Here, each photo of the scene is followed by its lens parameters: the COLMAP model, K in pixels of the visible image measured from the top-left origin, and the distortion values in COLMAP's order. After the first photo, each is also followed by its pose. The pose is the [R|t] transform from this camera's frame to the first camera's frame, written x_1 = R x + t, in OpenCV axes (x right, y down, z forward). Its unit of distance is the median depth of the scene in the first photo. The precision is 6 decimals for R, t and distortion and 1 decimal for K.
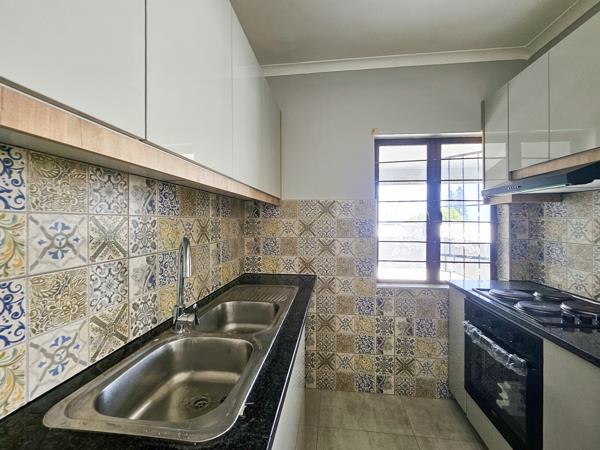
lens RADIAL K [[249.7, 0, 301.6], [0, 249.7, 222.5], [0, 0, 1]] dist [0.000728, -0.000251]
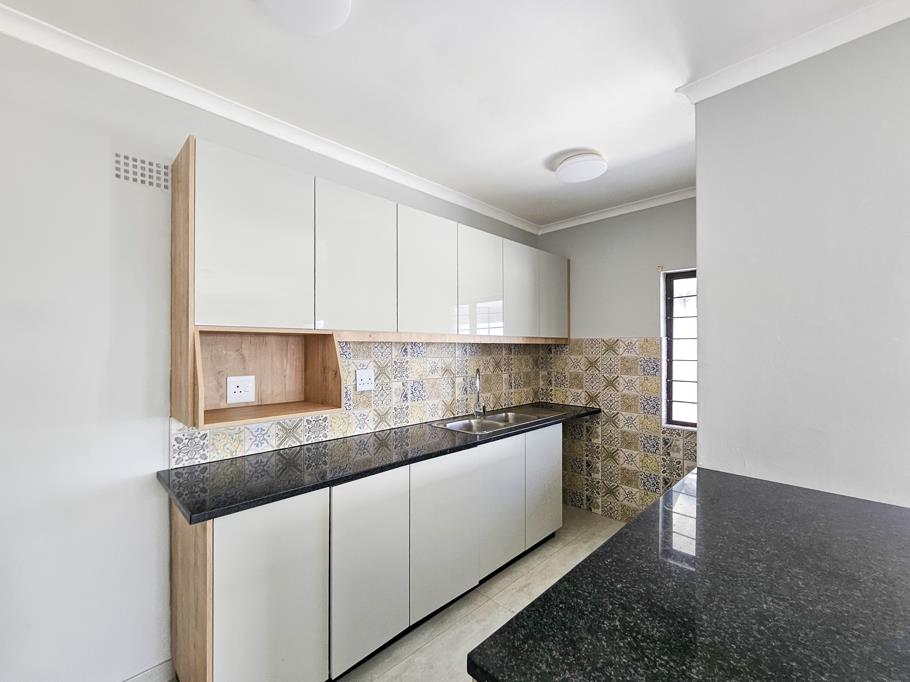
lens RADIAL K [[373.3, 0, 437.9], [0, 373.3, 349.9], [0, 0, 1]] dist [-0.000627, -0.000010]
pose [[0.777613, 0.003277, -0.628734, 0.657603], [-0.004346, 0.999991, -0.000163, -0.048131], [0.628728, 0.002859, 0.777620, -0.865279]]
